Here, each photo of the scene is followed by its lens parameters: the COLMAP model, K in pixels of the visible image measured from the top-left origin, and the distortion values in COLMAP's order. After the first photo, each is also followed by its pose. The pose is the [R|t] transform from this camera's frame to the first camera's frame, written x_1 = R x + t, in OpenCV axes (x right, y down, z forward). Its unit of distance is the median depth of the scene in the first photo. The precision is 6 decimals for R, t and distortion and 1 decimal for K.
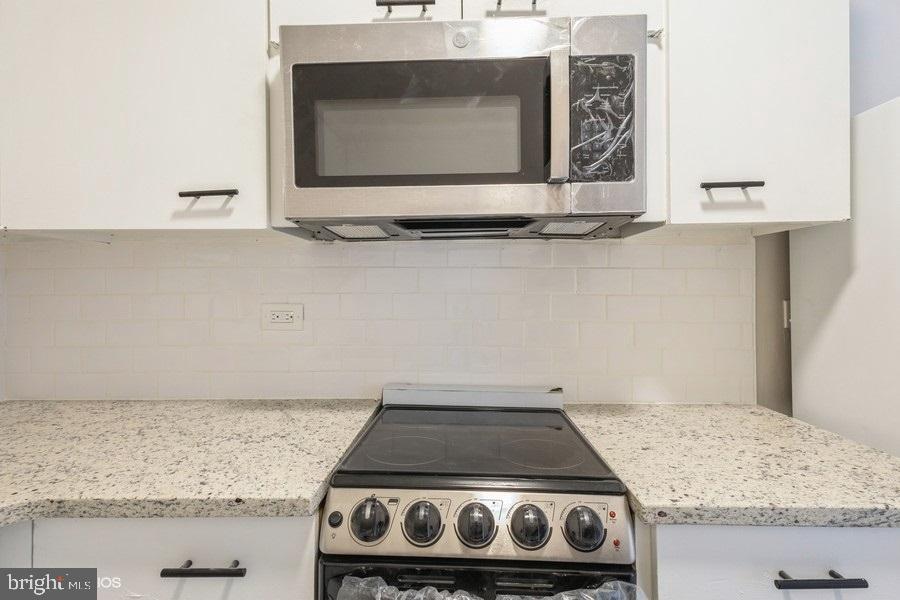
lens RADIAL K [[441.0, 0, 444.7], [0, 441.0, 292.2], [0, 0, 1]] dist [0.012923, -0.000055]
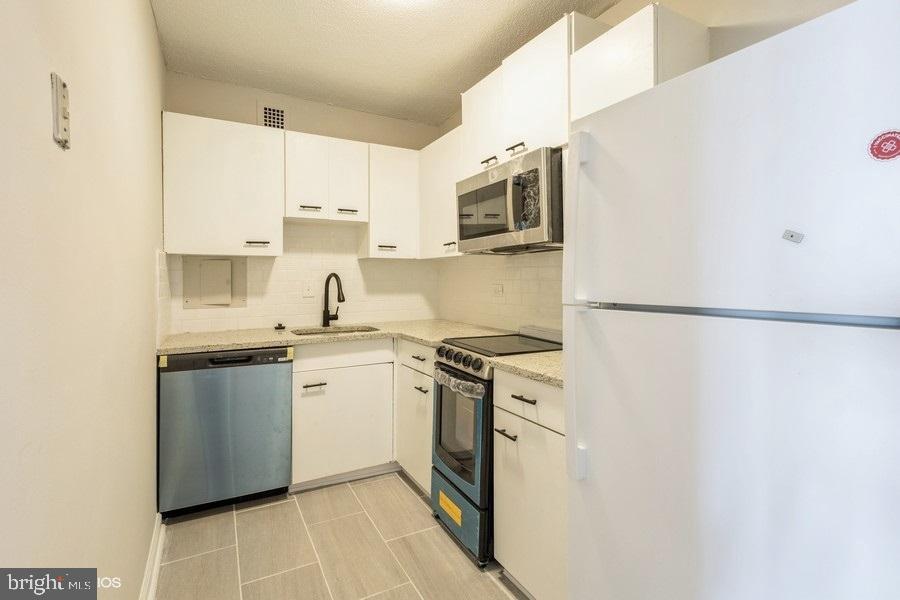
lens RADIAL K [[441.5, 0, 454.0], [0, 441.5, 278.8], [0, 0, 1]] dist [0.004330, -0.000061]
pose [[0.505372, 0.002749, -0.862897, 1.997512], [0.001505, 0.999991, 0.004068, -0.015500], [0.862900, -0.003355, 0.505363, -0.400754]]
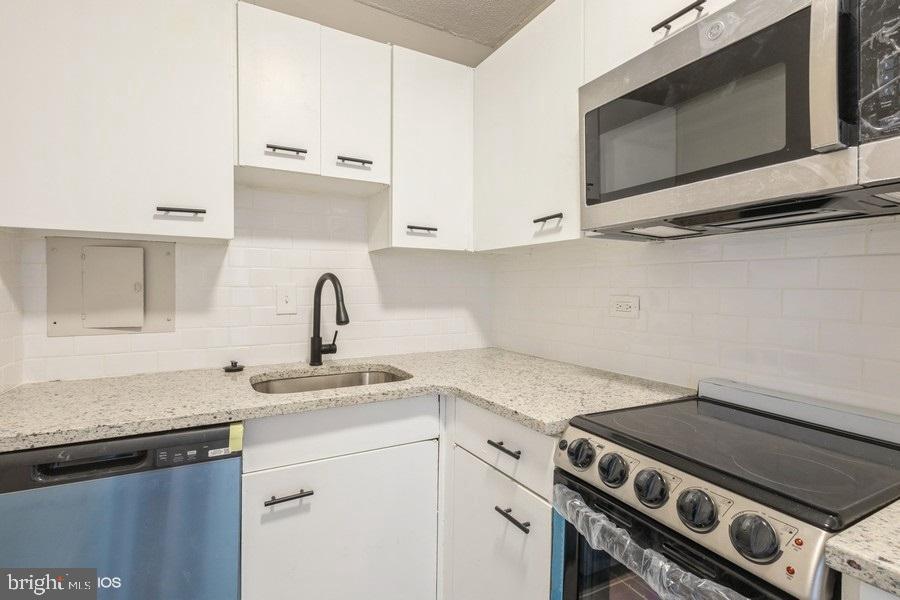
lens RADIAL K [[441.0, 0, 444.7], [0, 441.0, 292.2], [0, 0, 1]] dist [0.012923, -0.000055]
pose [[0.494342, 0.014771, -0.869142, 0.617998], [-0.006517, 0.999891, 0.013286, 0.005834], [0.869243, -0.000904, 0.494384, -0.023460]]
